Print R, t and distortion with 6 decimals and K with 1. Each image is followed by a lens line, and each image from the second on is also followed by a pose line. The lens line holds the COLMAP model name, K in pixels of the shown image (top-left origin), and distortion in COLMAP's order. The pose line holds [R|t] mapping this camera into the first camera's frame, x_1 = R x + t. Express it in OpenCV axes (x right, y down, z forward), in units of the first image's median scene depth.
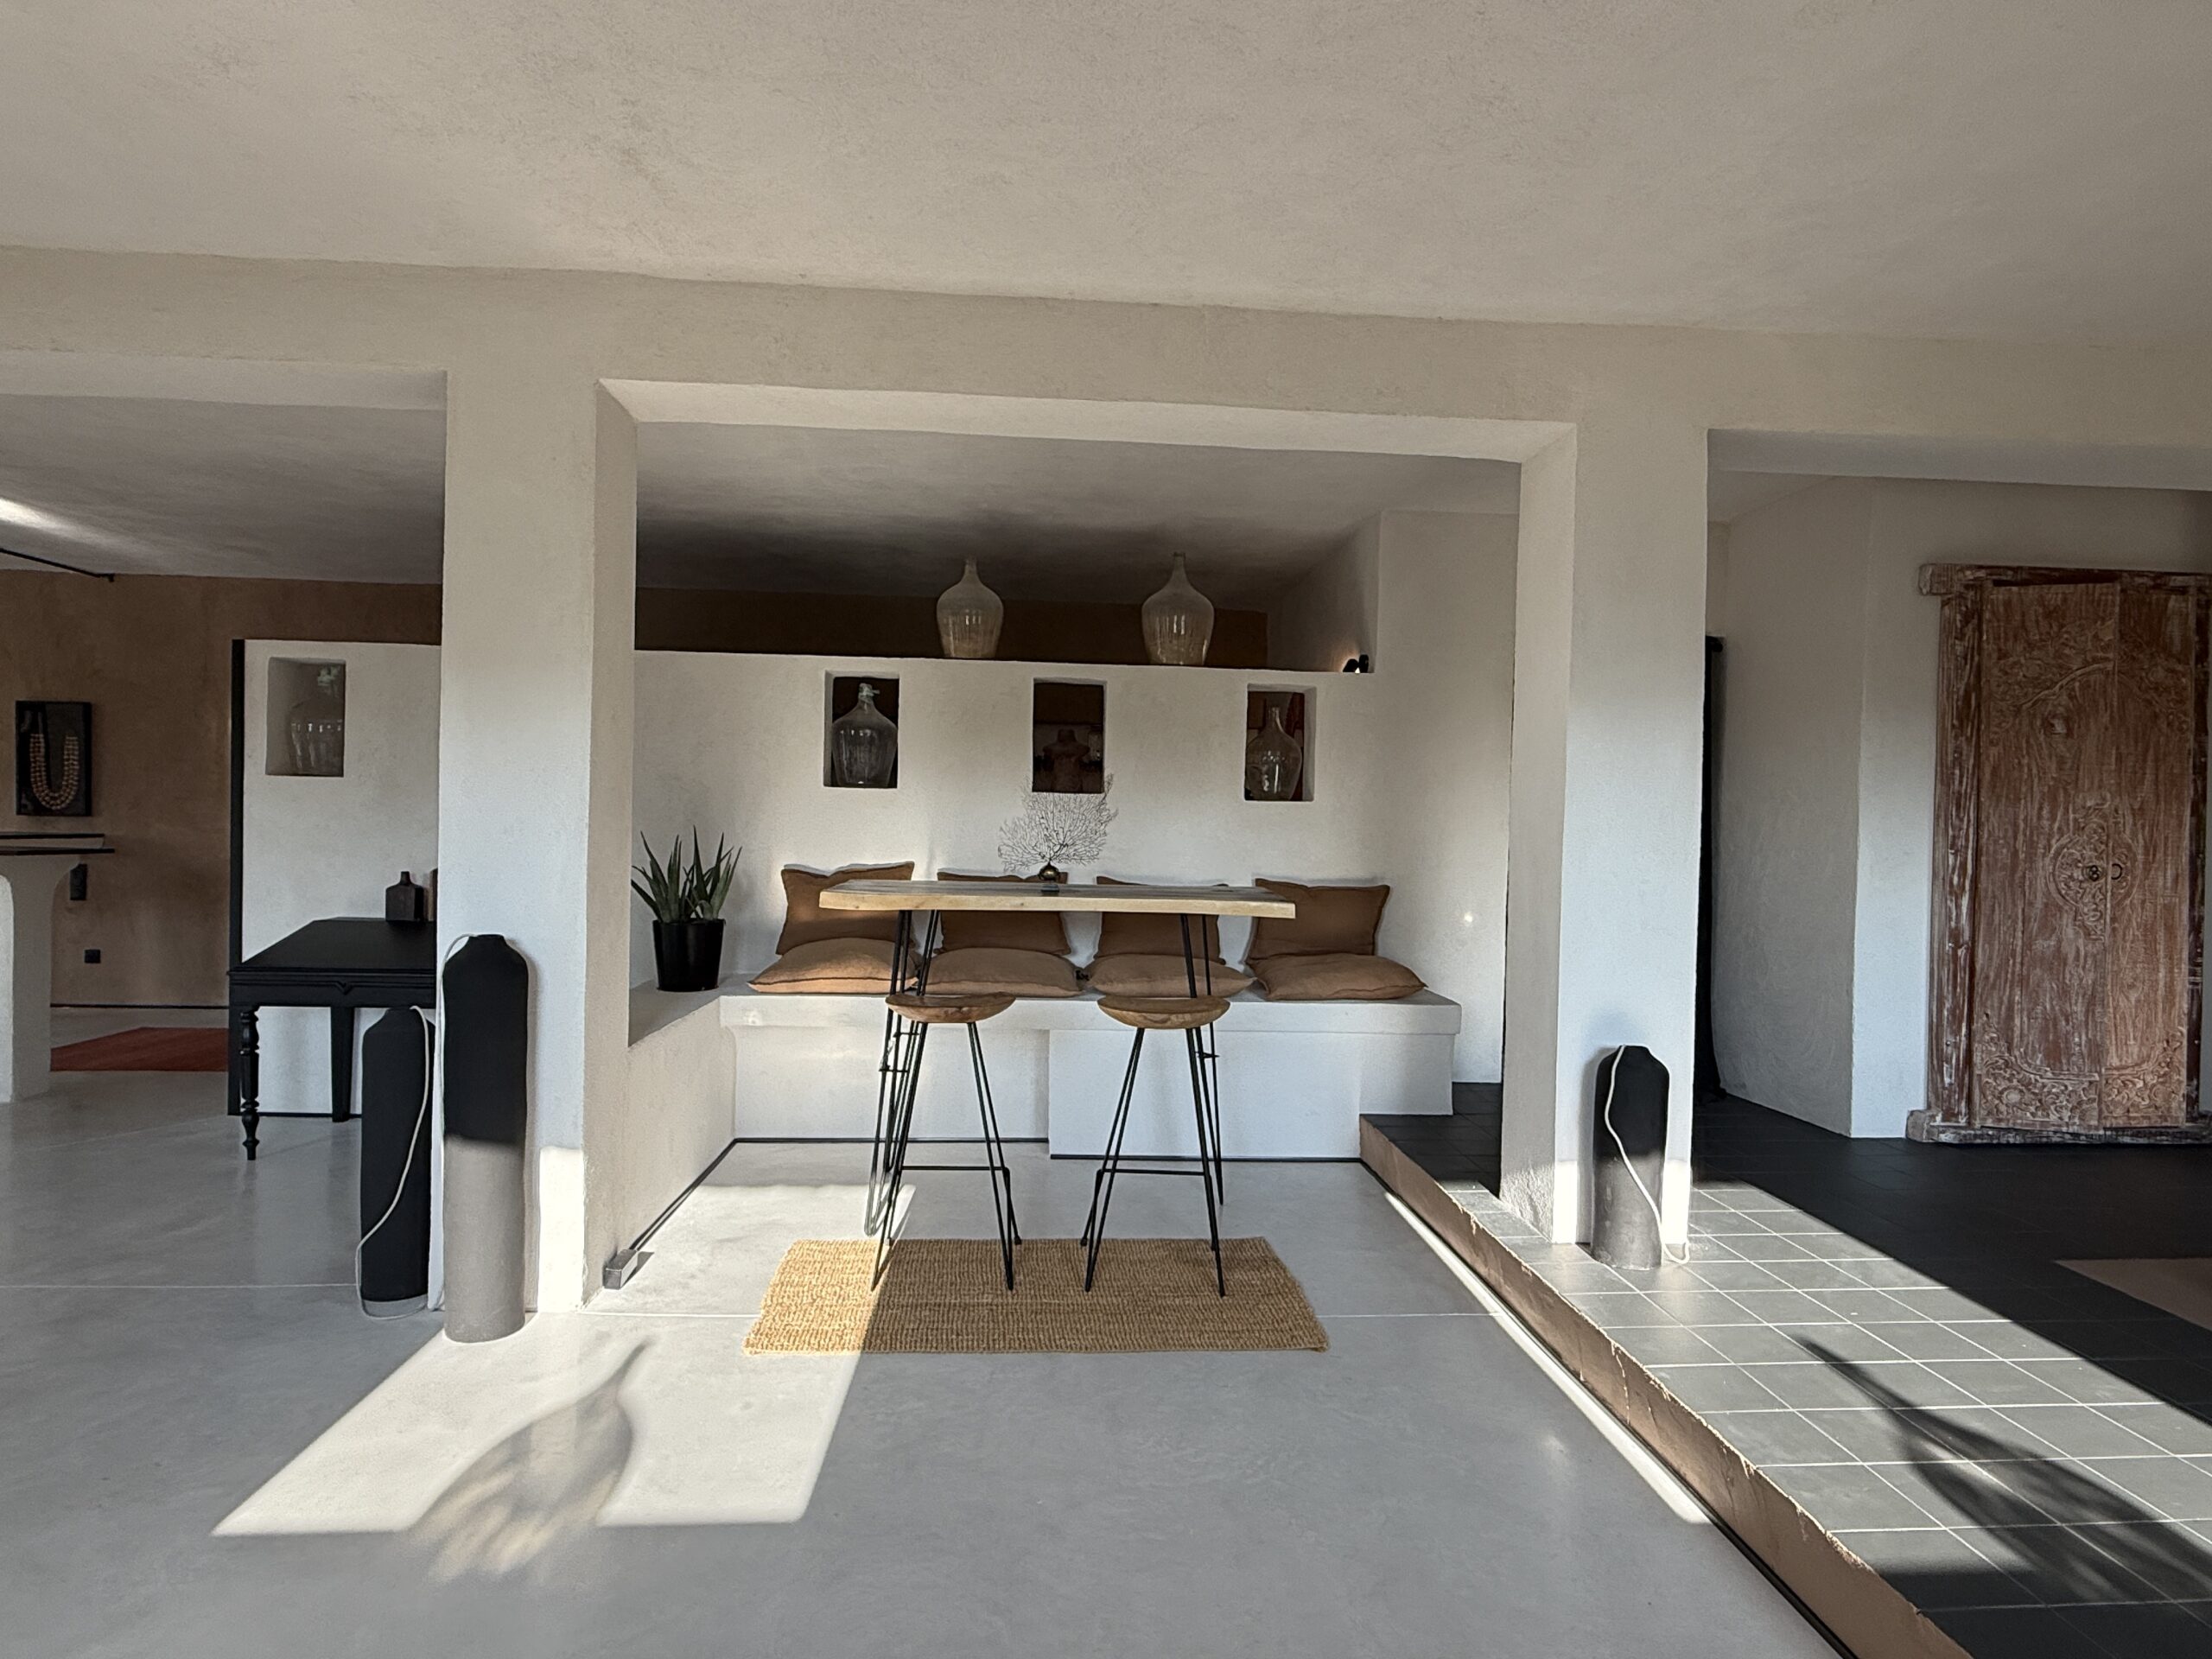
lens RADIAL K [[1240.0, 0, 1103.7], [0, 1240.0, 836.7], [0, 0, 1]] dist [0.001238, 0.001507]
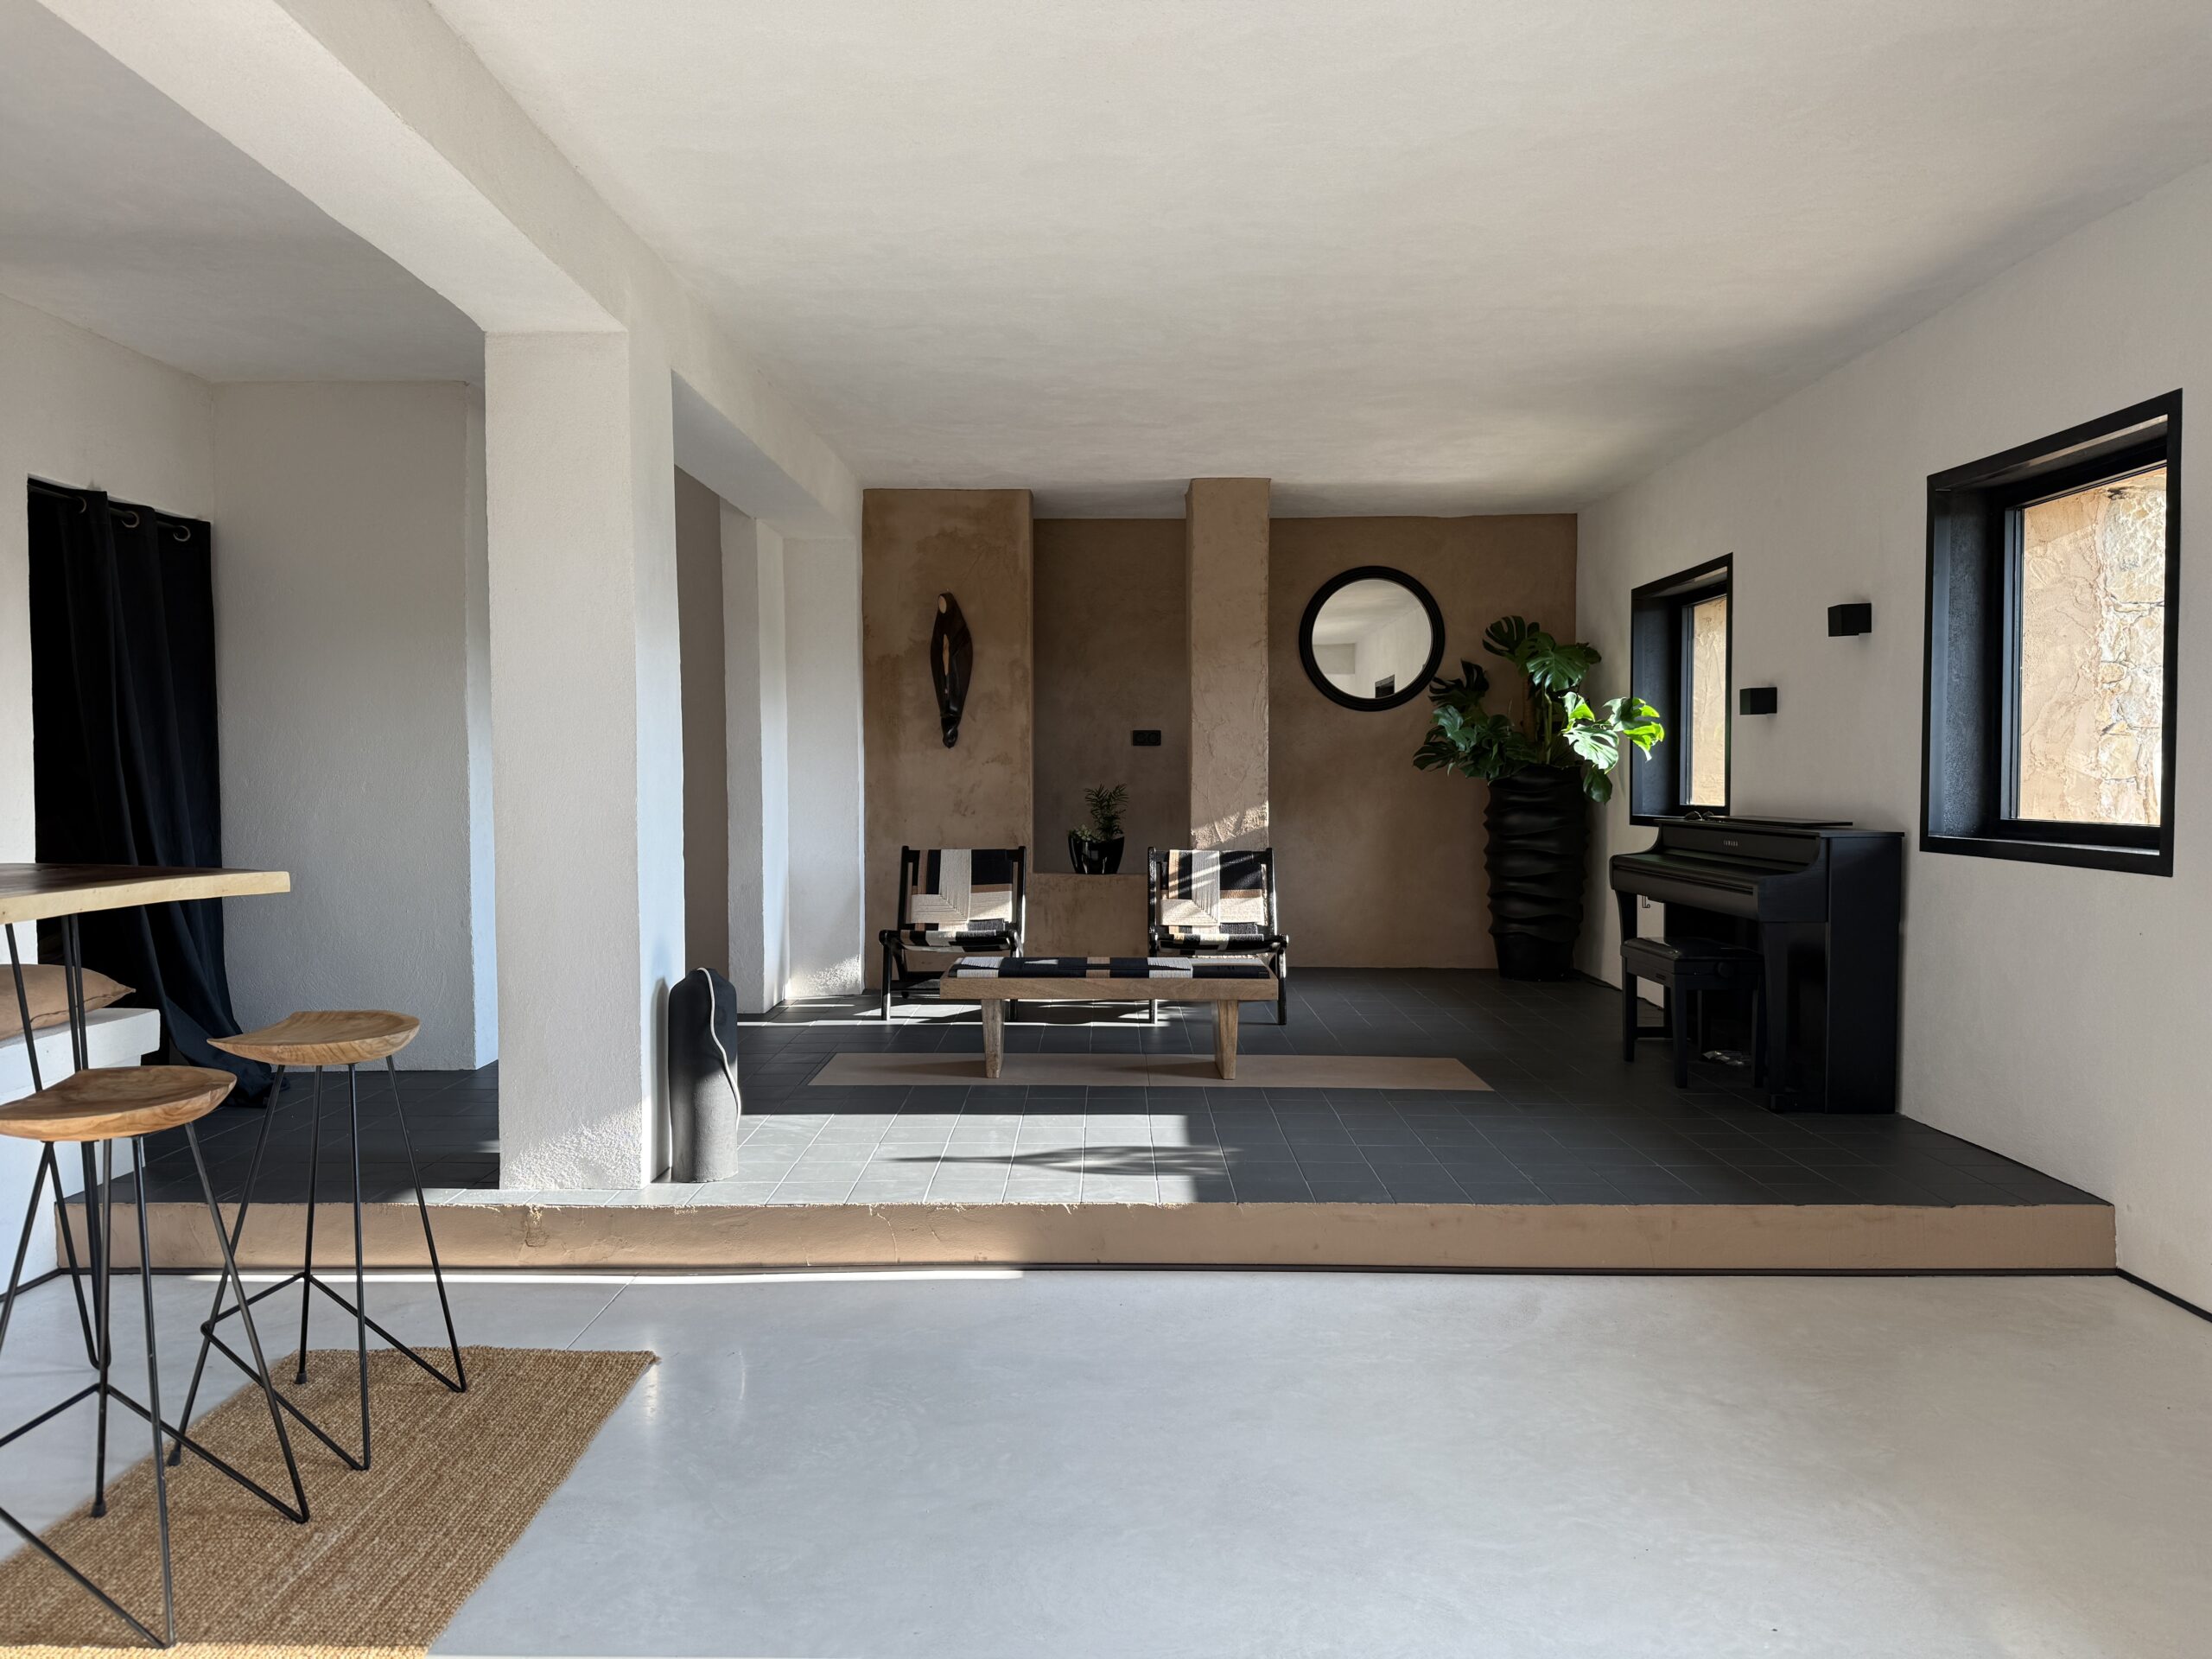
lens RADIAL K [[1546.0, 0, 1098.5], [0, 1546.0, 837.2], [0, 0, 1]] dist [0.180074, -0.233876]
pose [[0.074923, -0.061193, 0.995310, -0.619255], [0.016996, 0.998049, 0.060082, -0.010156], [-0.997044, 0.012415, 0.075816, 0.416999]]
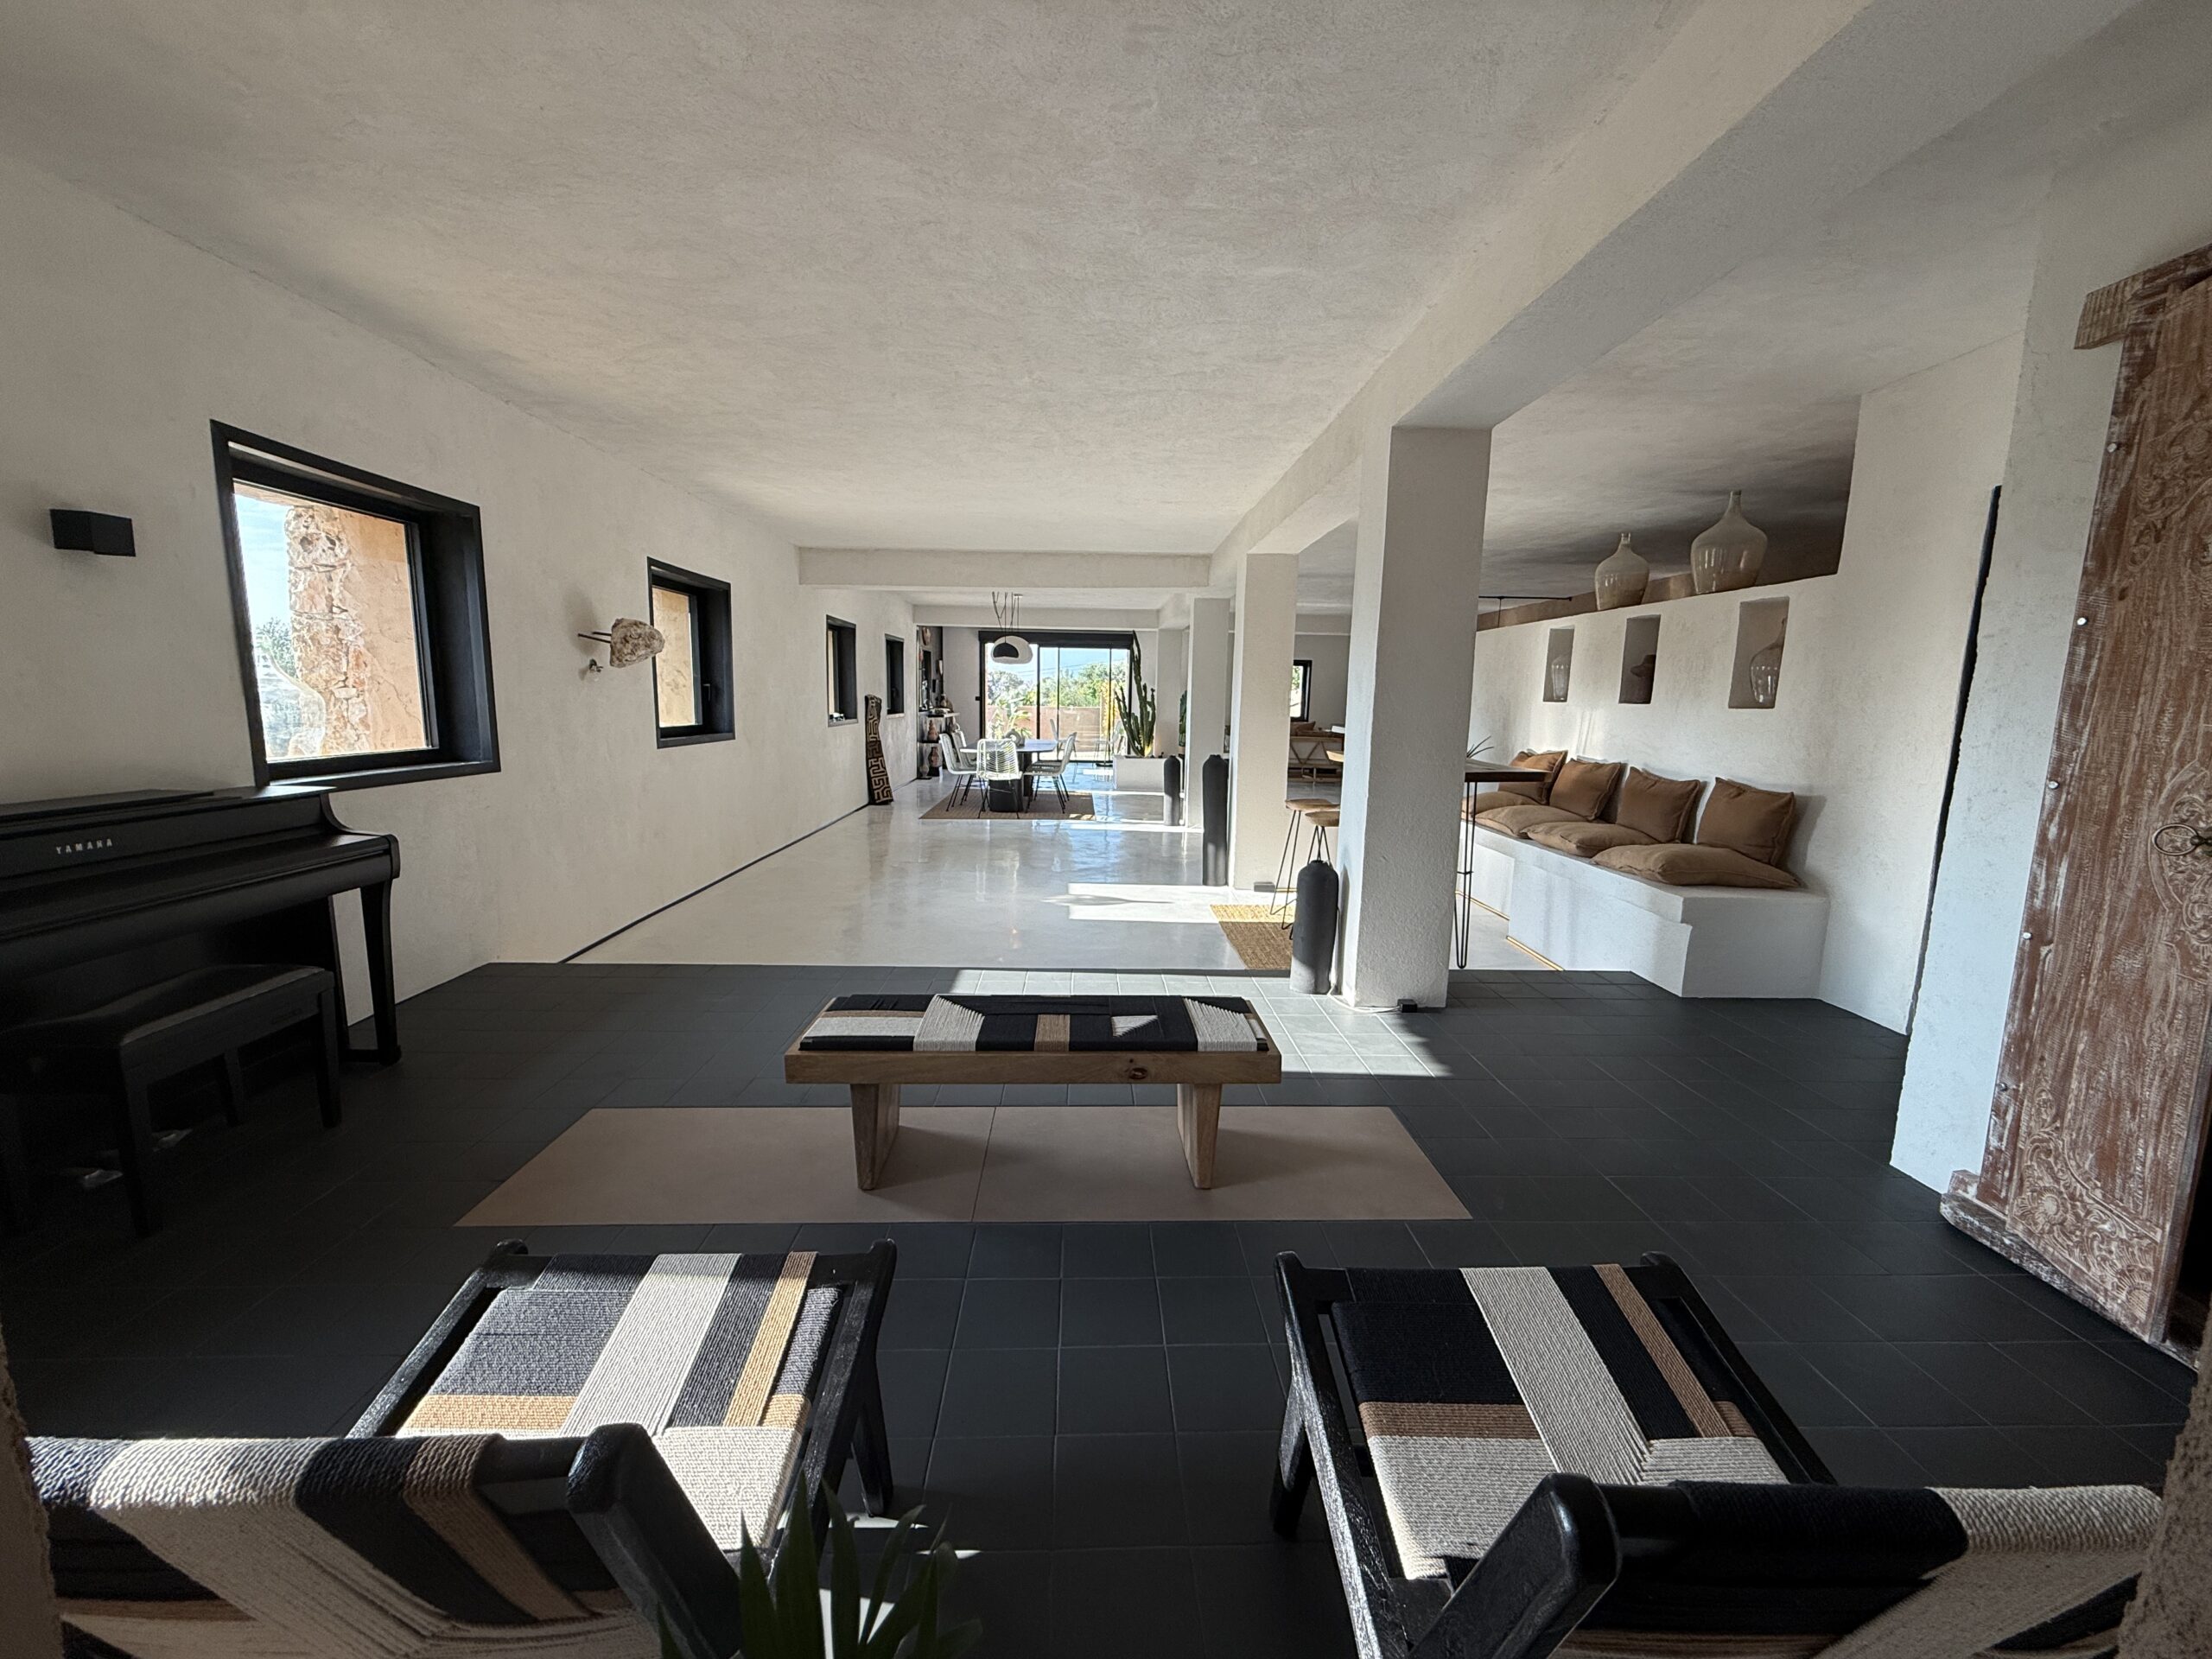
lens RADIAL K [[881.5, 0, 1103.2], [0, 881.5, 832.2], [0, 0, 1]] dist [0.001173, -0.000256]
pose [[-0.042377, 0.131660, -0.990389, 1.143375], [-0.031905, 0.990595, 0.133052, -0.007650], [0.998592, 0.037237, -0.037778, 0.560265]]
